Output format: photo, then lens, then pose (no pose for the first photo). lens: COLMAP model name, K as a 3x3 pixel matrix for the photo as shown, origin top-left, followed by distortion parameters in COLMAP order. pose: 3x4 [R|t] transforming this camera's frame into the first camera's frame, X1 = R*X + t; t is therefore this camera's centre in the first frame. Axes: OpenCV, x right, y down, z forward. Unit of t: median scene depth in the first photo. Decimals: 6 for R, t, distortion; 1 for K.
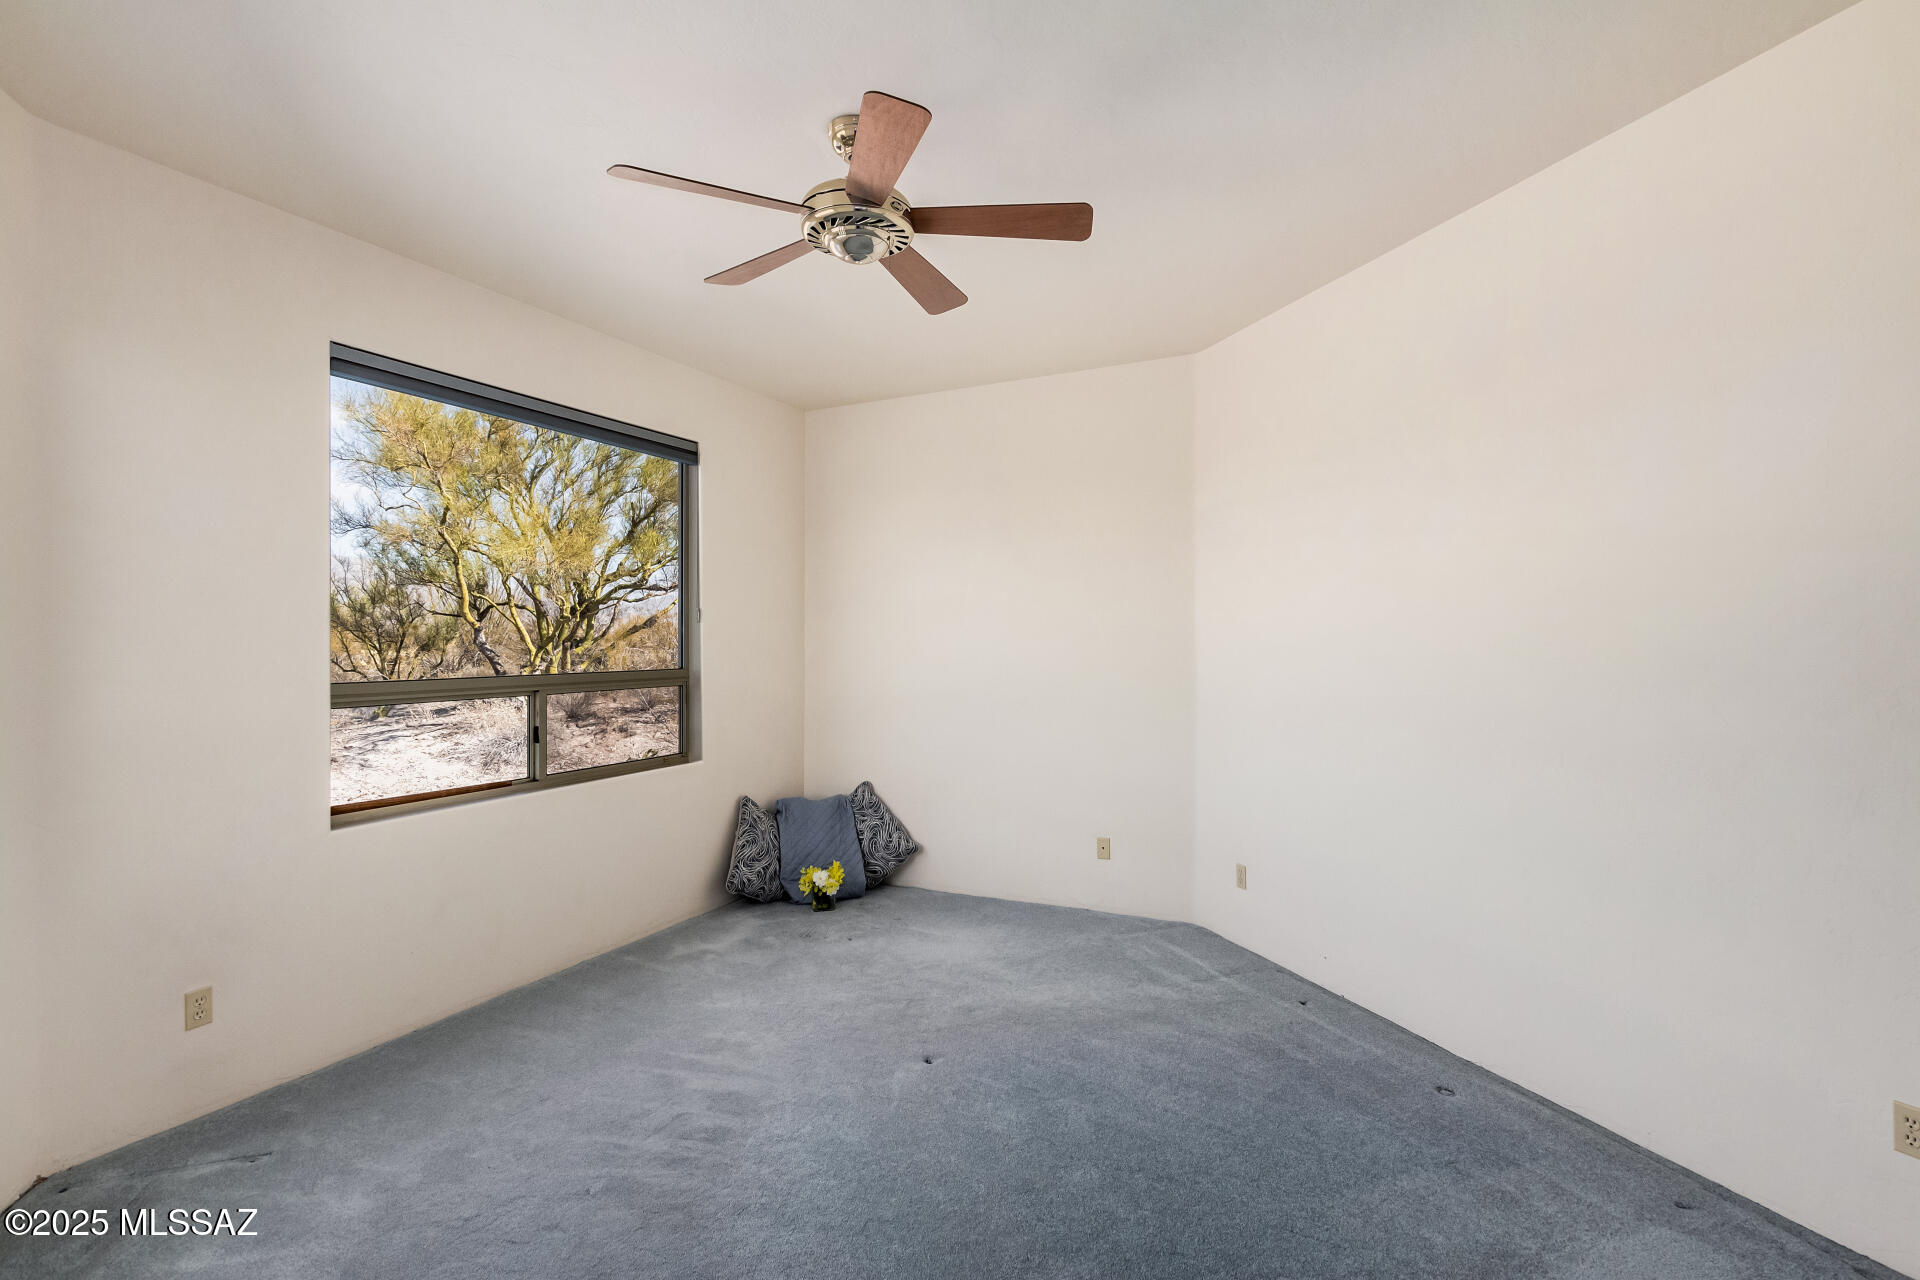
lens RADIAL K [[934.6, 0, 975.2], [0, 934.6, 636.2], [0, 0, 1]] dist [0.013108, -0.001199]
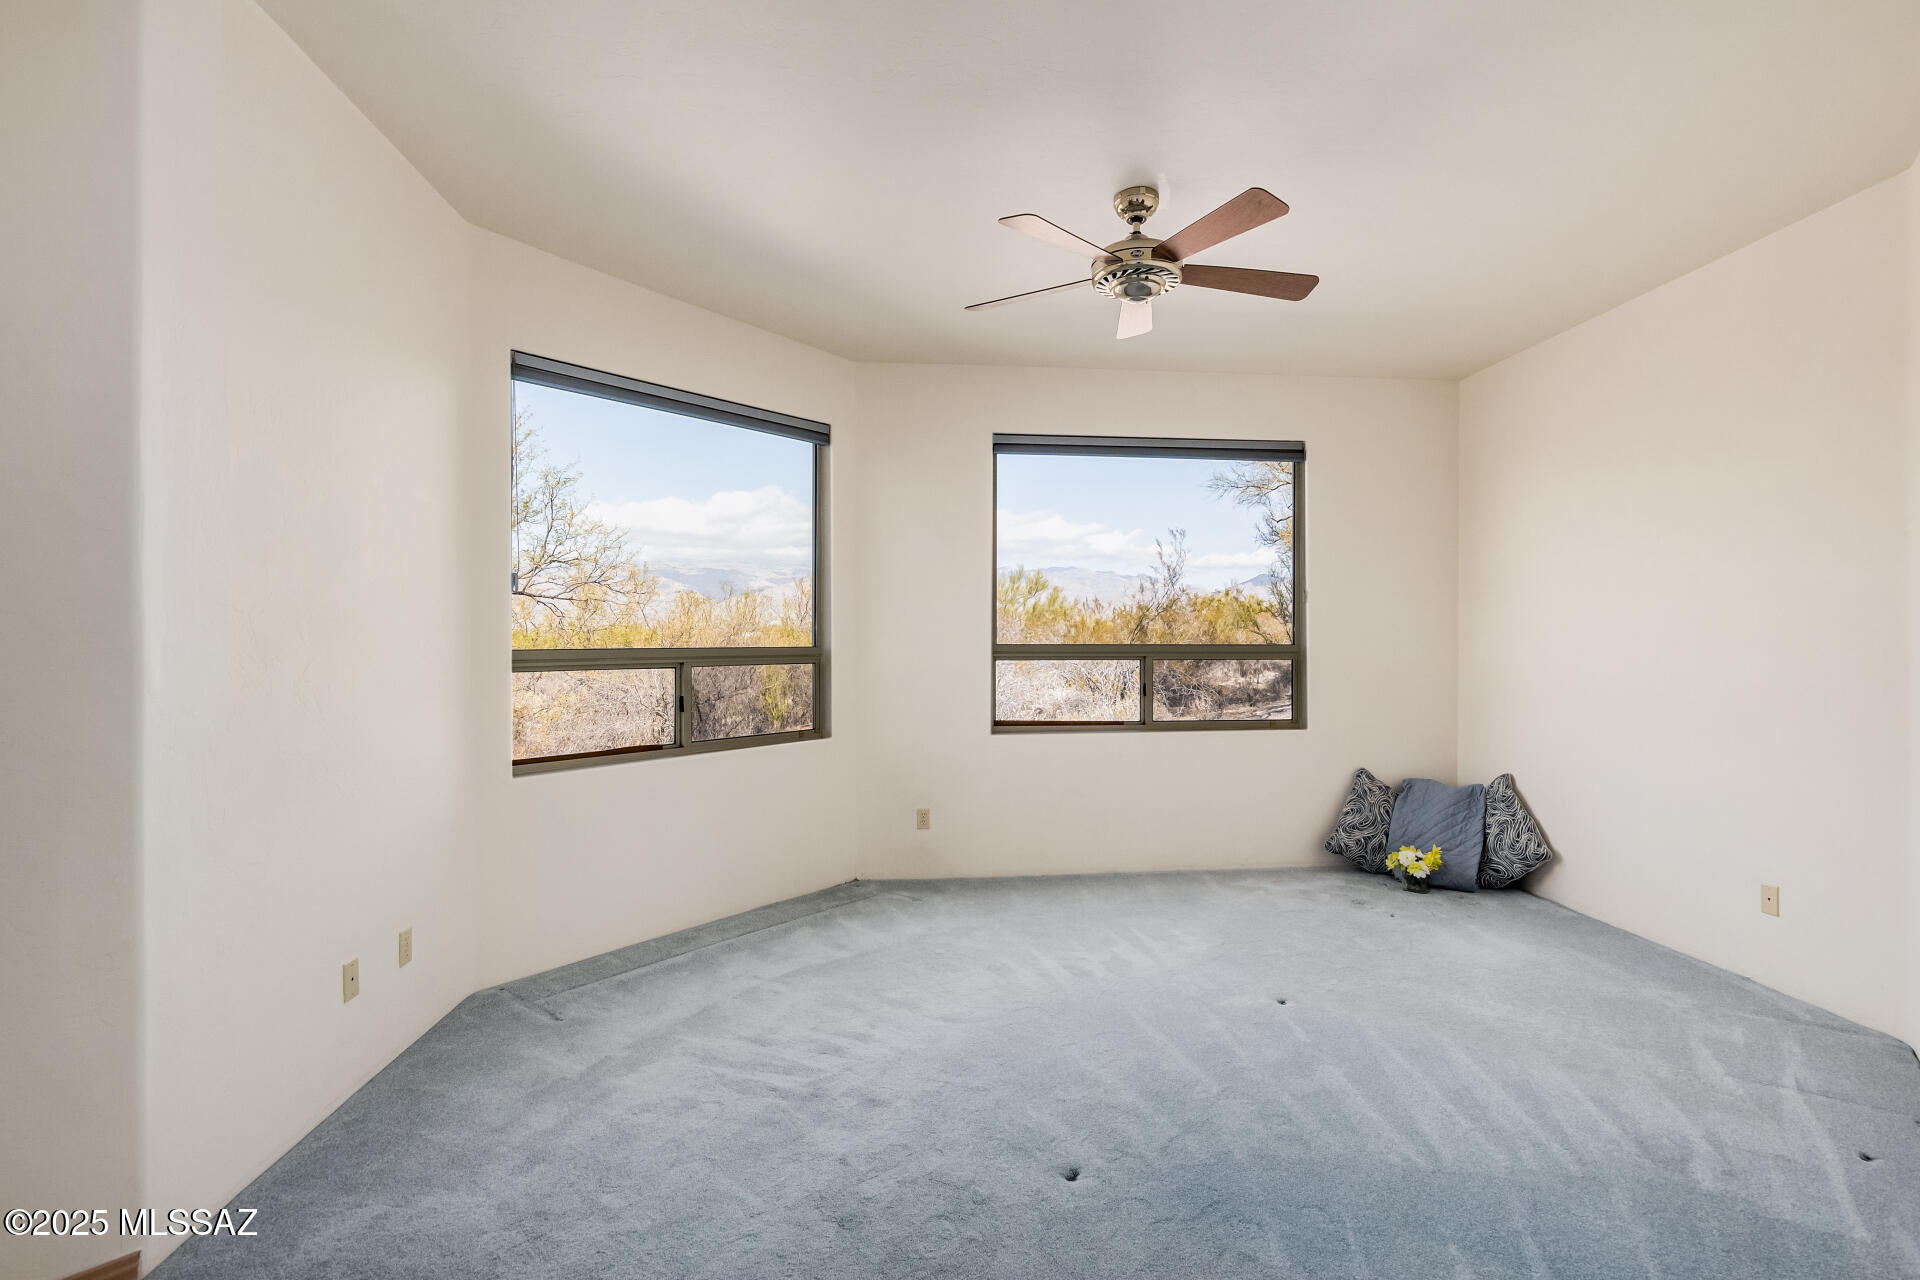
lens RADIAL K [[934.6, 0, 975.2], [0, 934.6, 636.2], [0, 0, 1]] dist [0.013108, -0.001199]
pose [[0.508558, 0.003139, -0.861022, 0.443634], [-0.000374, 0.999994, 0.003424, 0.020330], [0.861027, -0.001419, 0.508556, 0.097779]]
